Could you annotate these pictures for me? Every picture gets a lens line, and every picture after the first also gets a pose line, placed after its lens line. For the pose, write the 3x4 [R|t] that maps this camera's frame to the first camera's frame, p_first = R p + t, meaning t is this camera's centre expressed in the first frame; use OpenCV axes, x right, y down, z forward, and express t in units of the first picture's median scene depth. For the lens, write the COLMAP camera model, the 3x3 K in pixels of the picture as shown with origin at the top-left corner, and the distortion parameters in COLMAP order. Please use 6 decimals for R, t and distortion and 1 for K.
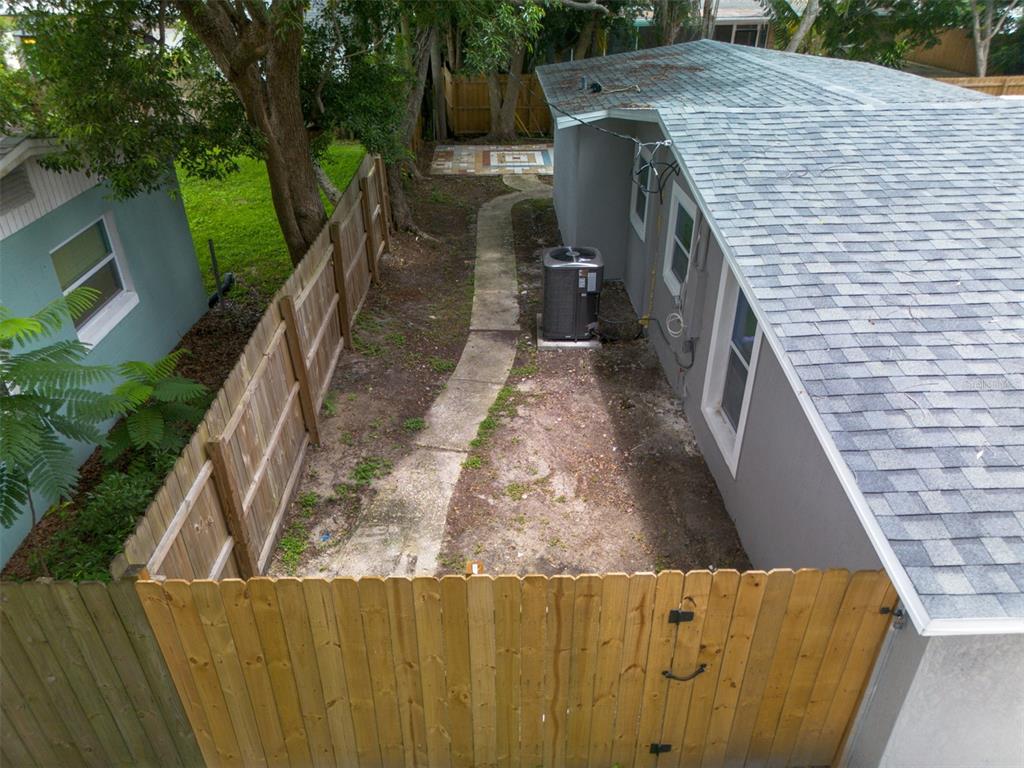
lens RADIAL K [[725.9, 0, 516.9], [0, 725.9, 381.1], [0, 0, 1]] dist [0.050821, -0.052325]
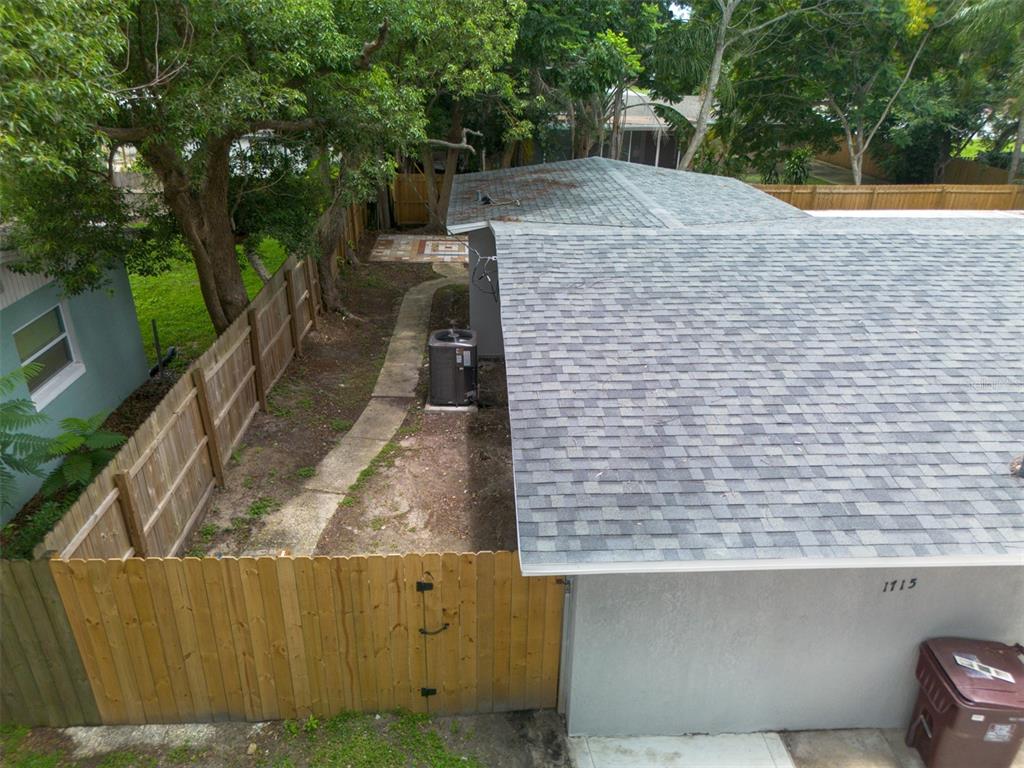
lens RADIAL K [[725.9, 0, 522.7], [0, 725.9, 379.0], [0, 0, 1]] dist [0.050821, -0.052325]
pose [[0.999277, 0.010135, 0.036644, 0.221979], [-0.006462, 0.995069, -0.098976, 0.028064], [-0.037467, 0.098668, 0.994415, -0.322683]]
